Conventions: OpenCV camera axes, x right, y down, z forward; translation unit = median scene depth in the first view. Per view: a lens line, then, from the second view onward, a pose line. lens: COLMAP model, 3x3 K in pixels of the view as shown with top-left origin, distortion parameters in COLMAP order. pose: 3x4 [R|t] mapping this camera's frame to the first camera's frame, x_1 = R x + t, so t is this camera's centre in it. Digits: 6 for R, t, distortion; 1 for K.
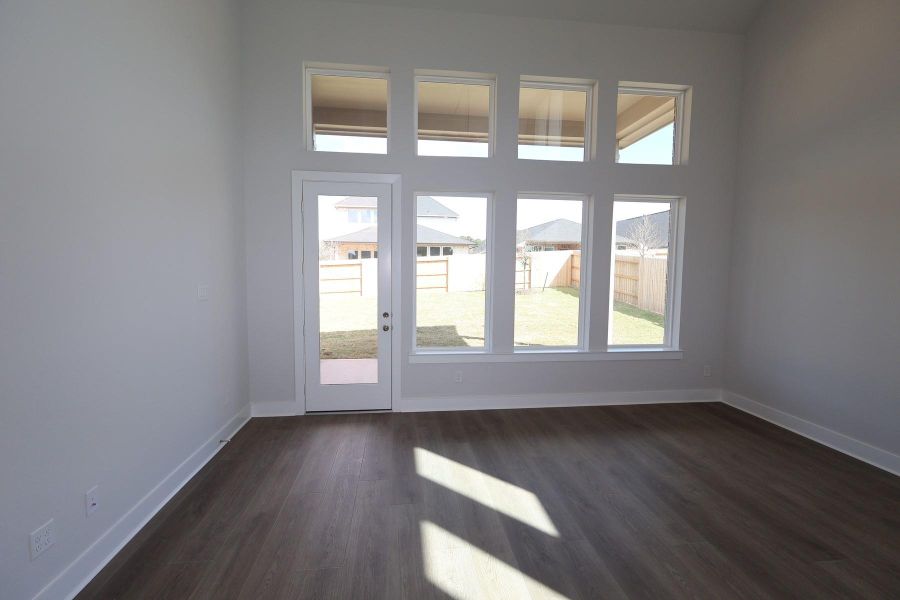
lens RADIAL K [[420.5, 0, 450.0], [0, 420.5, 300.0], [0, 0, 1]] dist [0.000702, -0.000172]
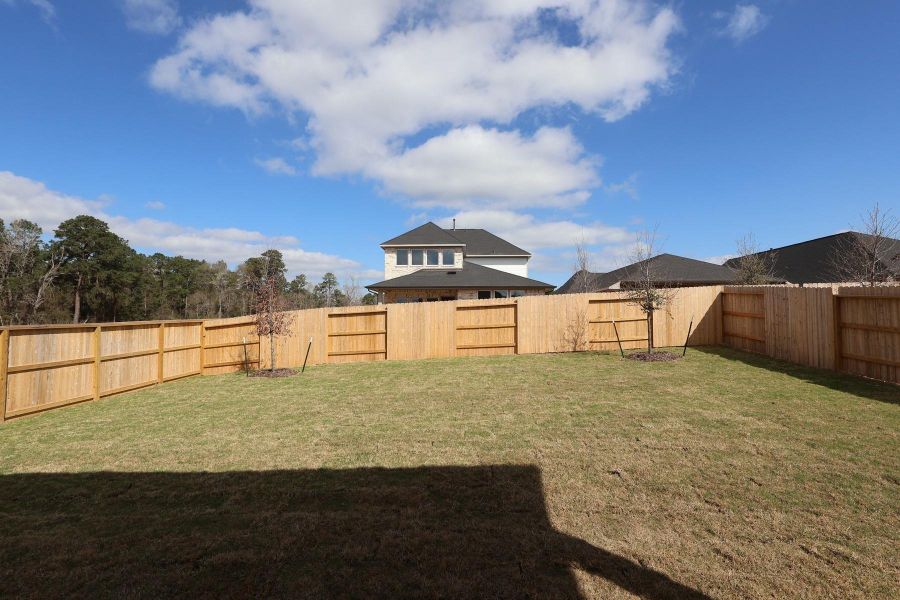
lens RADIAL K [[440.5, 0, 452.0], [0, 440.5, 301.0], [0, 0, 1]] dist [0.000175, 0.000300]
pose [[0.987958, -0.013754, -0.154111, 0.000874], [-0.004675, 0.992933, -0.118585, -0.019523], [0.154653, 0.117877, 0.980912, 0.327073]]
